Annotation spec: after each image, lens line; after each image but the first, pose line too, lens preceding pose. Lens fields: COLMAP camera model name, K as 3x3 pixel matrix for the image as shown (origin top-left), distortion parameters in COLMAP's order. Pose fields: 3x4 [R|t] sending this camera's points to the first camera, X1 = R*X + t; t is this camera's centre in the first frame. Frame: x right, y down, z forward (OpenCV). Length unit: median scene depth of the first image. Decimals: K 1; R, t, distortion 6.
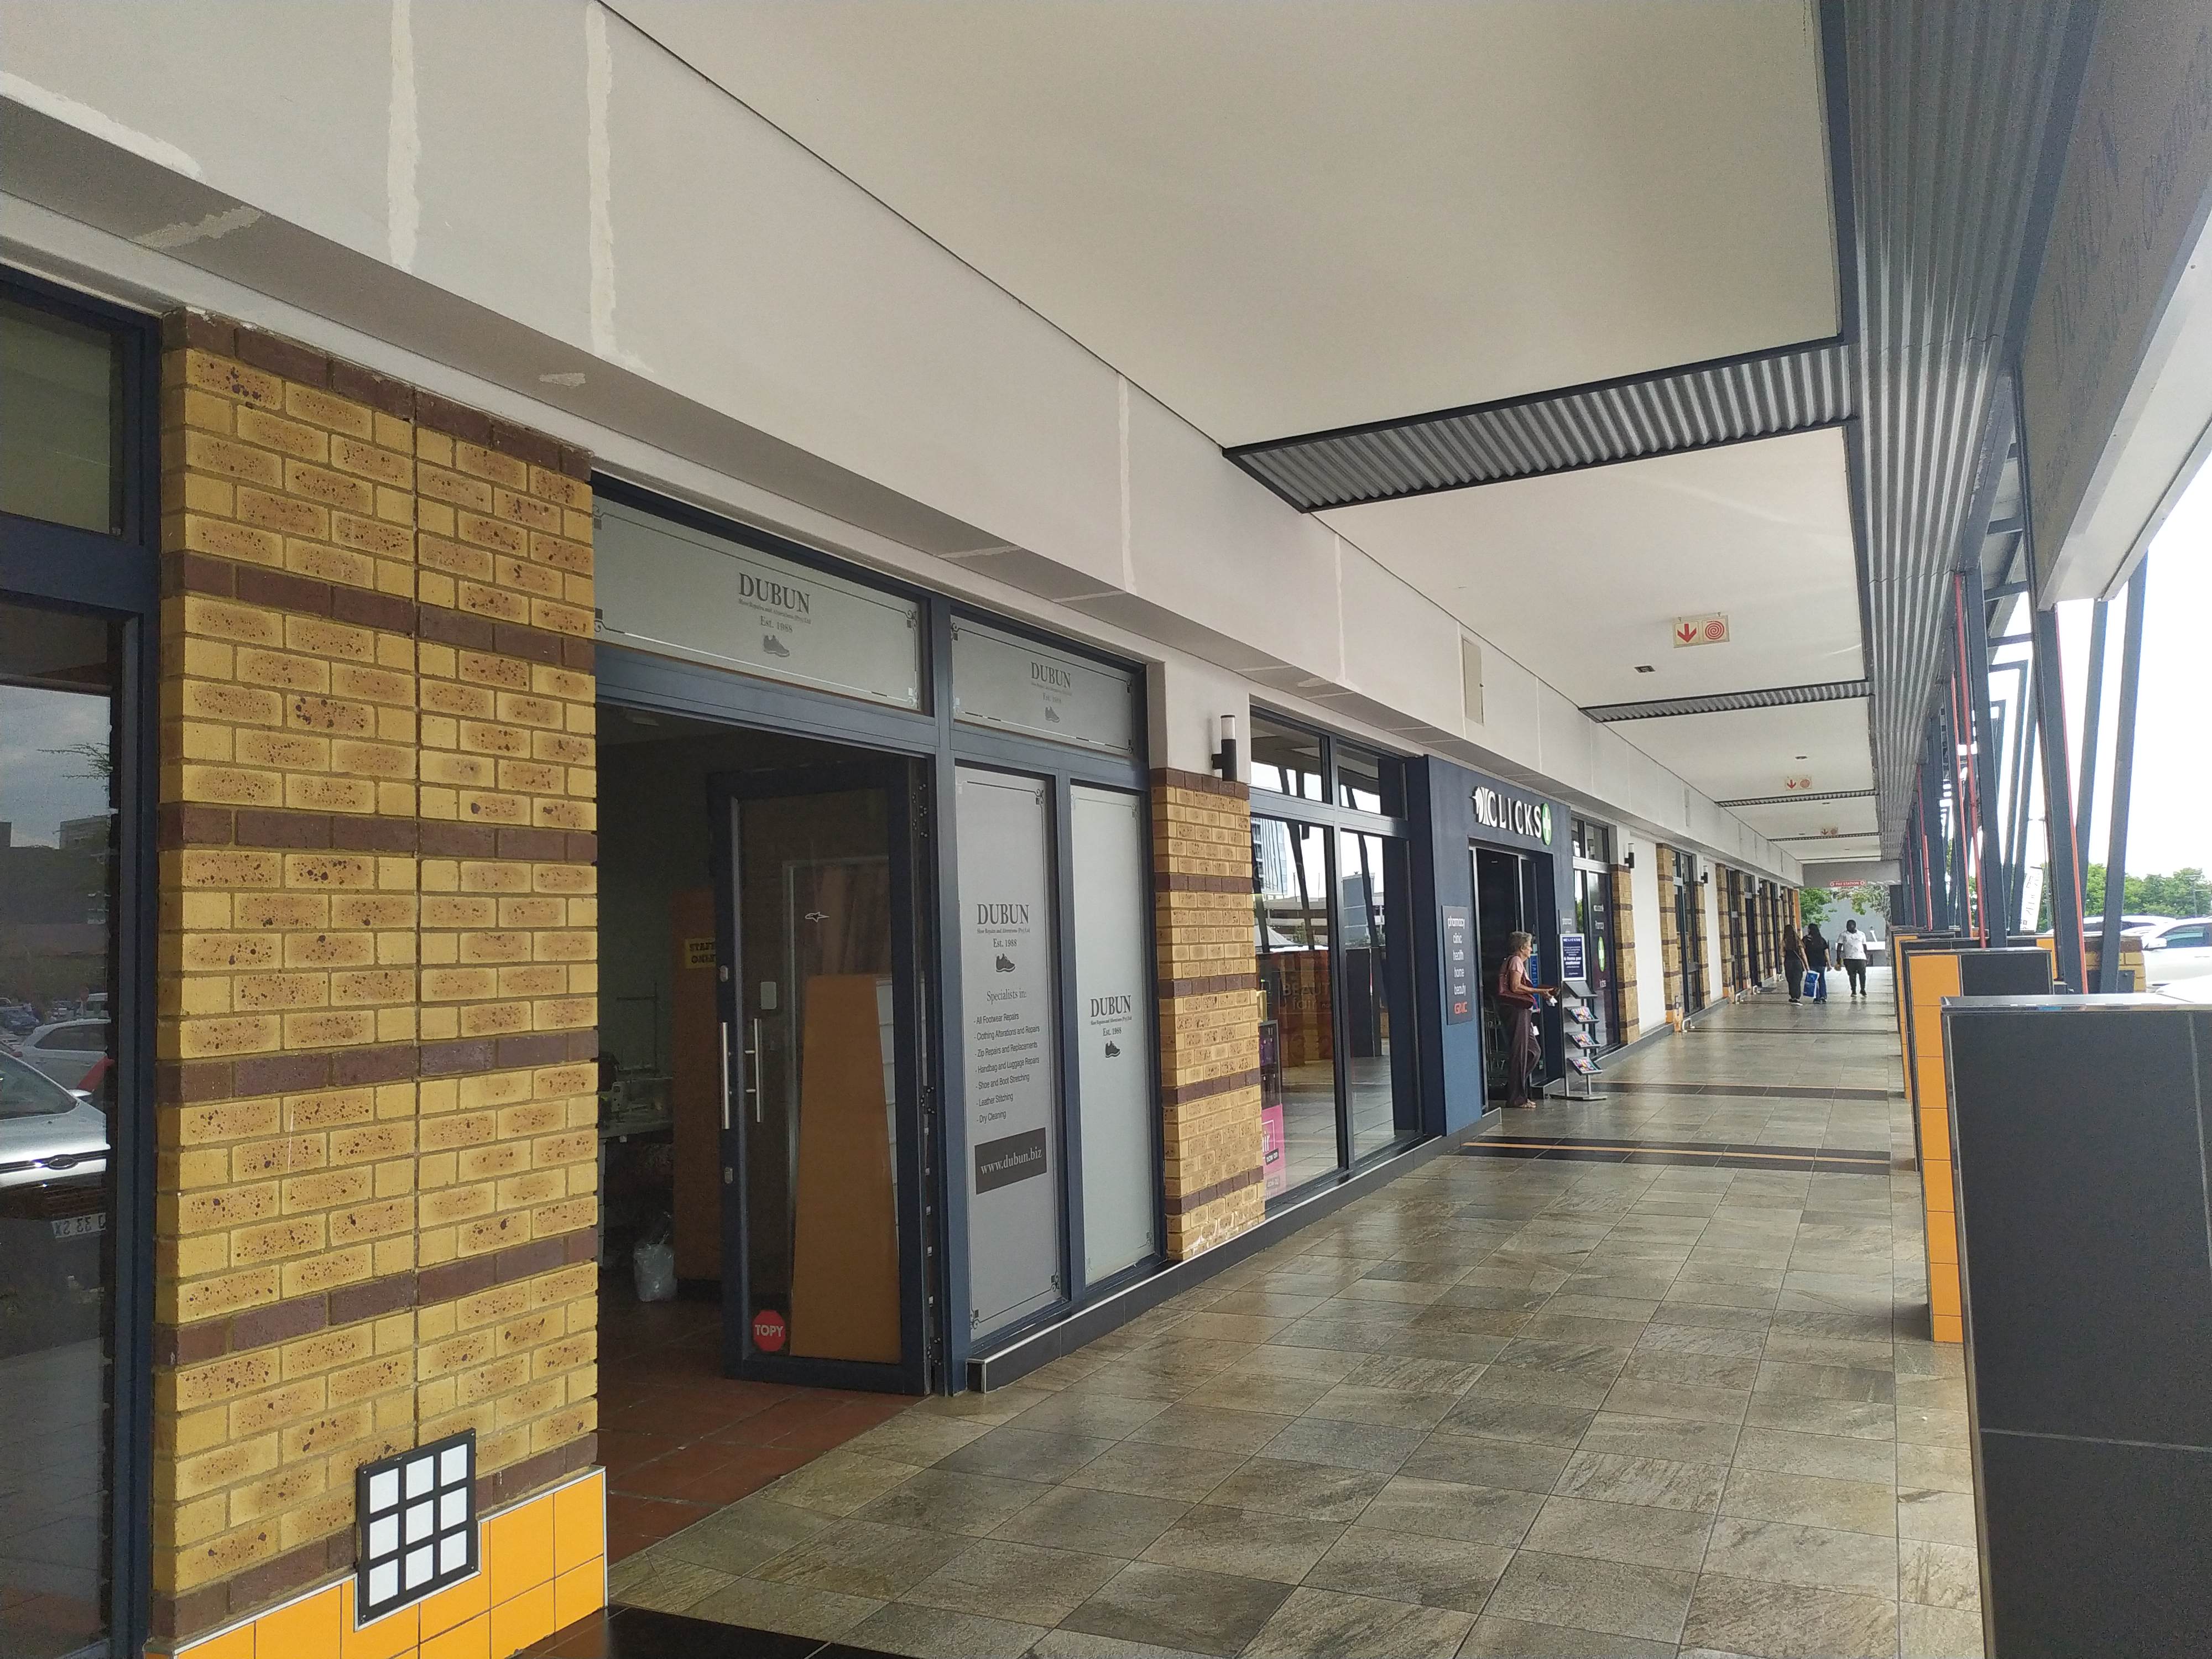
lens RADIAL K [[1591.8, 0, 1141.4], [0, 1591.8, 841.8], [0, 0, 1]] dist [0.004018, -0.005880]
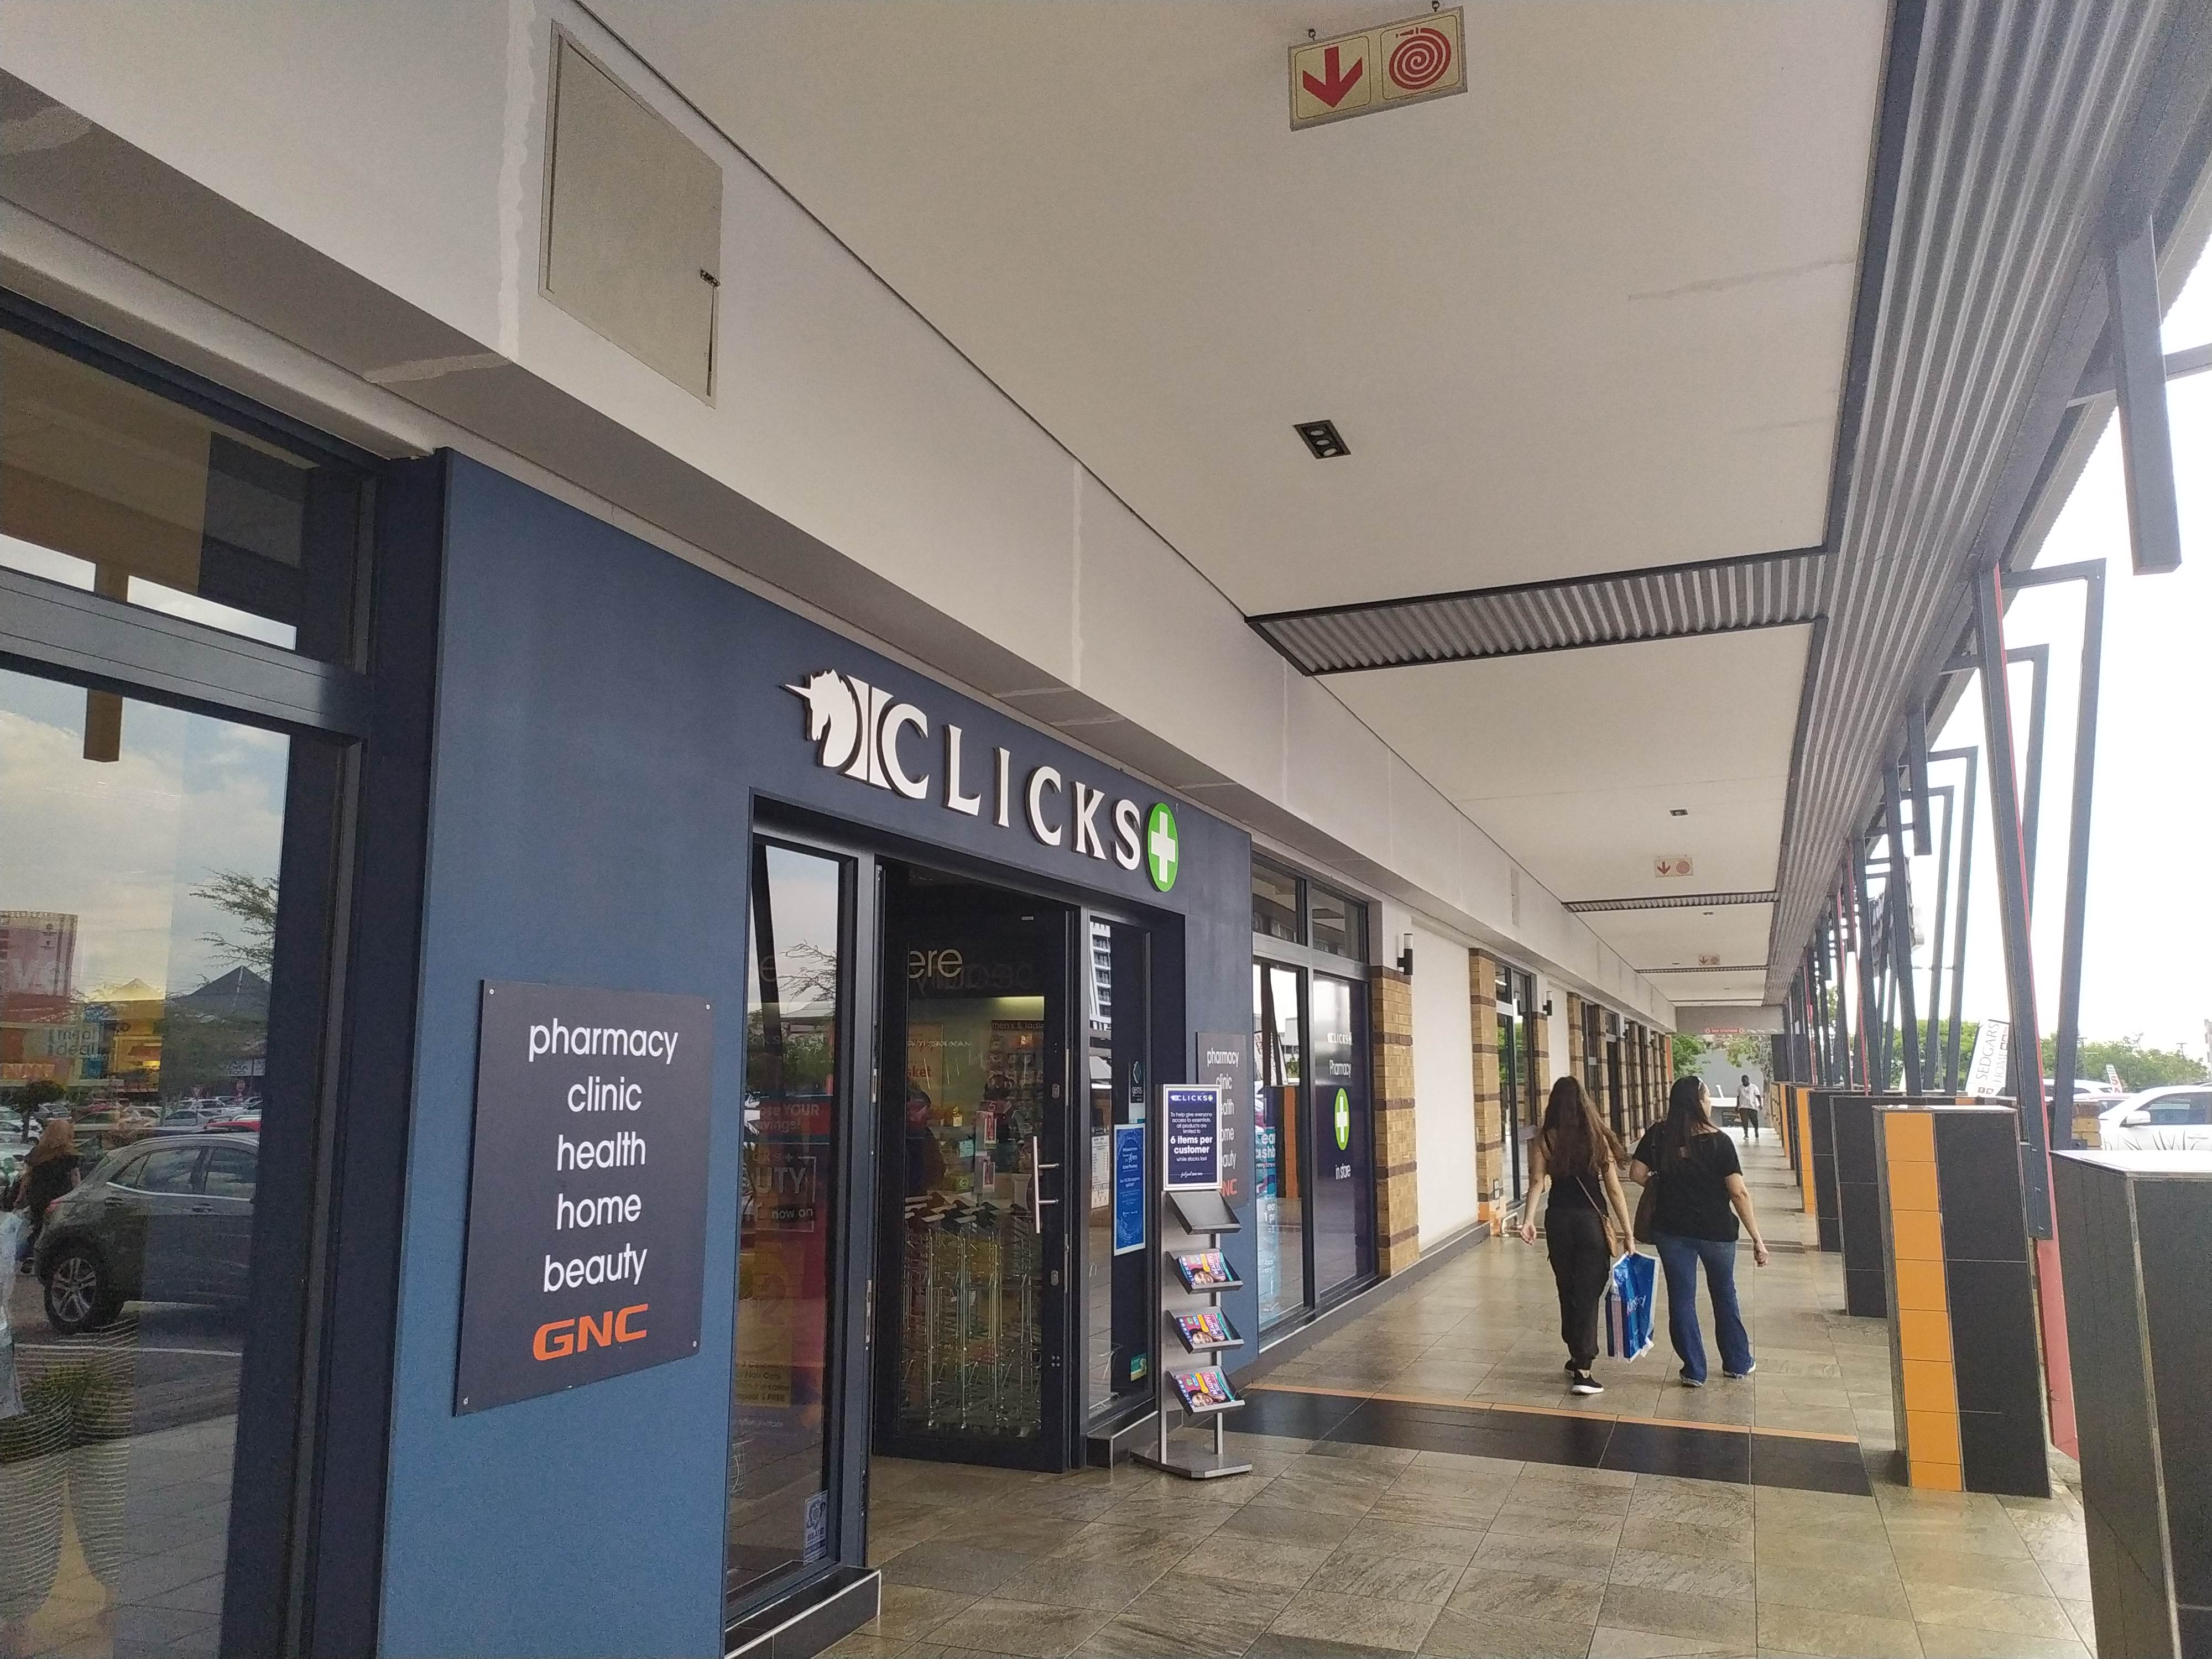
lens RADIAL K [[1651.4, 0, 1150.7], [0, 1651.4, 822.0], [0, 0, 1]] dist [0.009974, -0.004551]
pose [[0.995499, 0.042557, 0.084676, 0.123816], [-0.034800, 0.995238, -0.091053, 0.015443], [-0.088148, 0.087696, 0.992240, 0.304152]]
